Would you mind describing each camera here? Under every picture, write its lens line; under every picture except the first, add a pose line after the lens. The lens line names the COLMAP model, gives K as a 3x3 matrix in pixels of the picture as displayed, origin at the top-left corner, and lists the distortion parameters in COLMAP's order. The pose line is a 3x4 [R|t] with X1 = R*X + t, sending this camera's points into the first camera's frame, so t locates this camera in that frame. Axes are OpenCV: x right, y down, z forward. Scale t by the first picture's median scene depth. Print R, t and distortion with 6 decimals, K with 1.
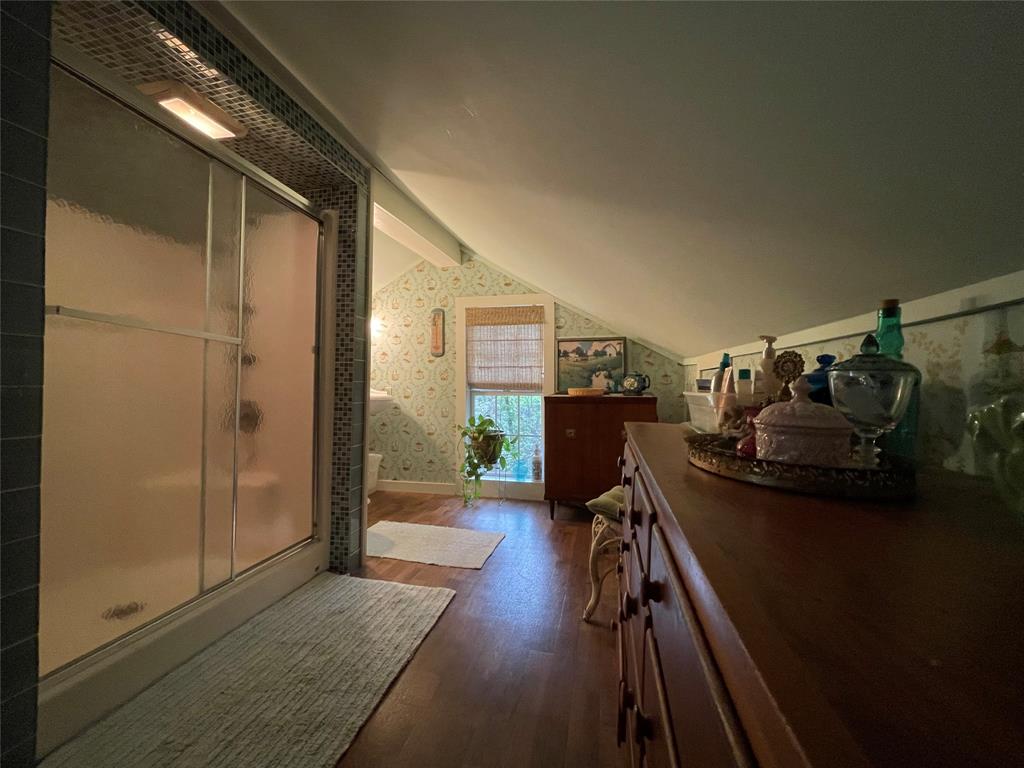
lens RADIAL K [[407.1, 0, 511.1], [0, 407.1, 384.1], [0, 0, 1]] dist [-0.007940, 0.002172]
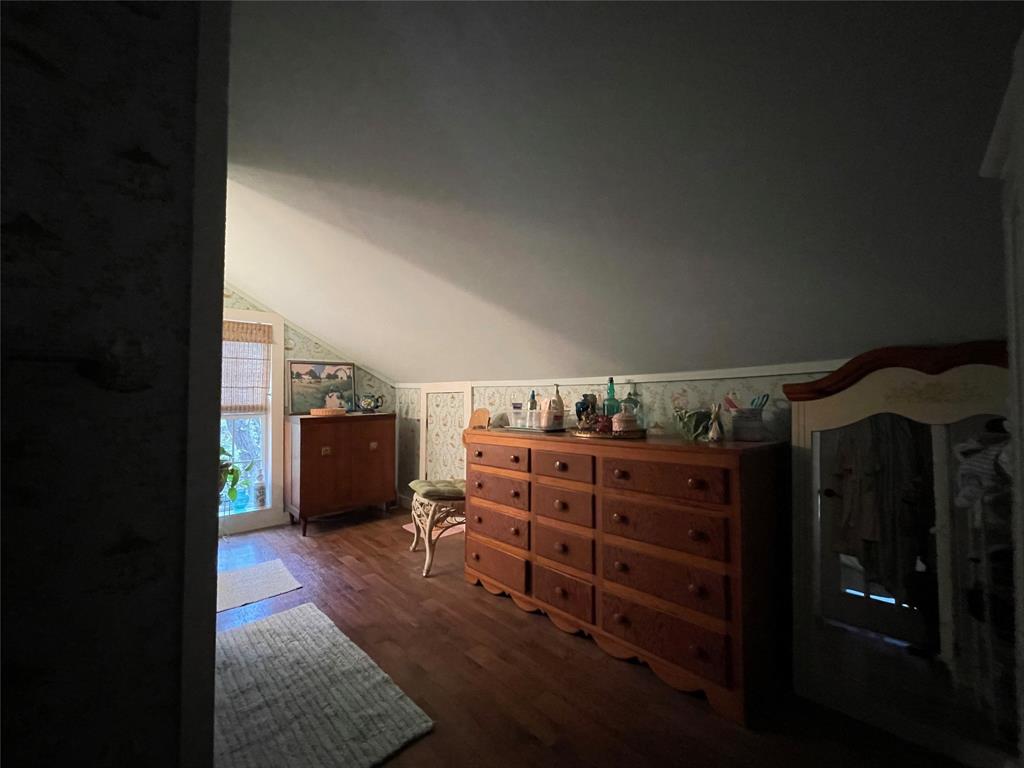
lens RADIAL K [[407.1, 0, 503.2], [0, 407.1, 385.3], [0, 0, 1]] dist [-0.007940, 0.002172]
pose [[0.589941, 0.012379, 0.807351, -0.385546], [0.013322, 0.999597, -0.025060, -0.016870], [-0.807336, 0.025539, 0.589538, -0.023856]]
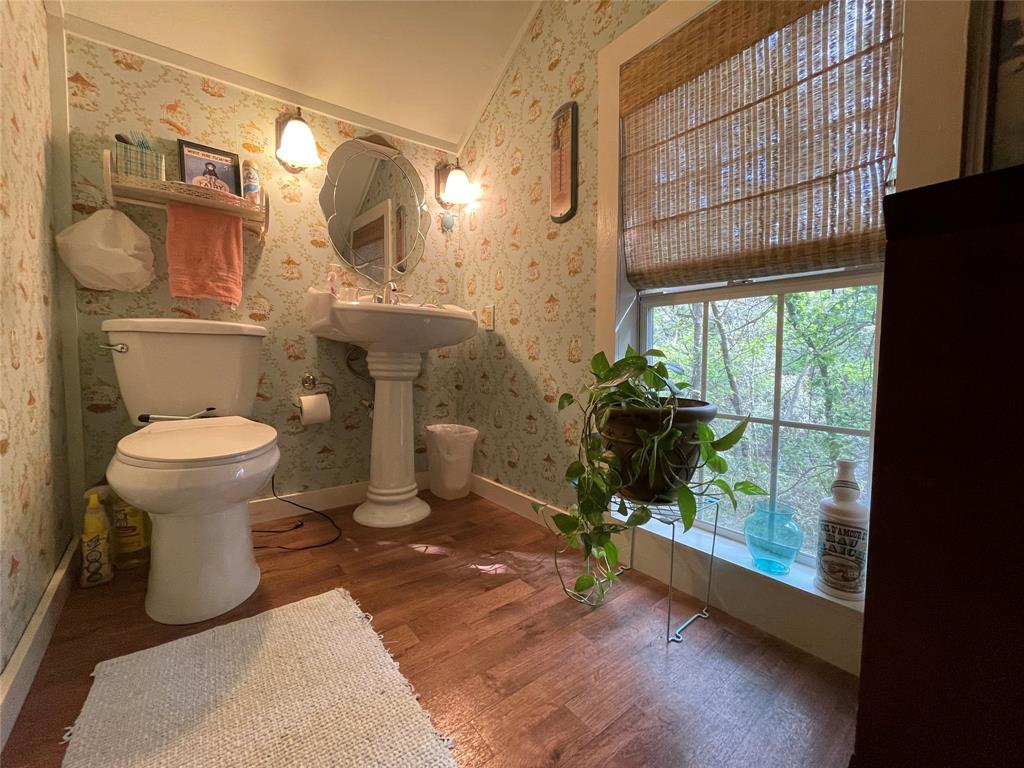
lens RADIAL K [[407.1, 0, 513.7], [0, 407.1, 382.6], [0, 0, 1]] dist [-0.007940, 0.002172]
pose [[0.781110, 0.046453, -0.622663, 0.059252], [-0.012778, 0.998209, 0.058441, 0.085666], [0.624263, -0.037692, 0.780305, 0.678186]]
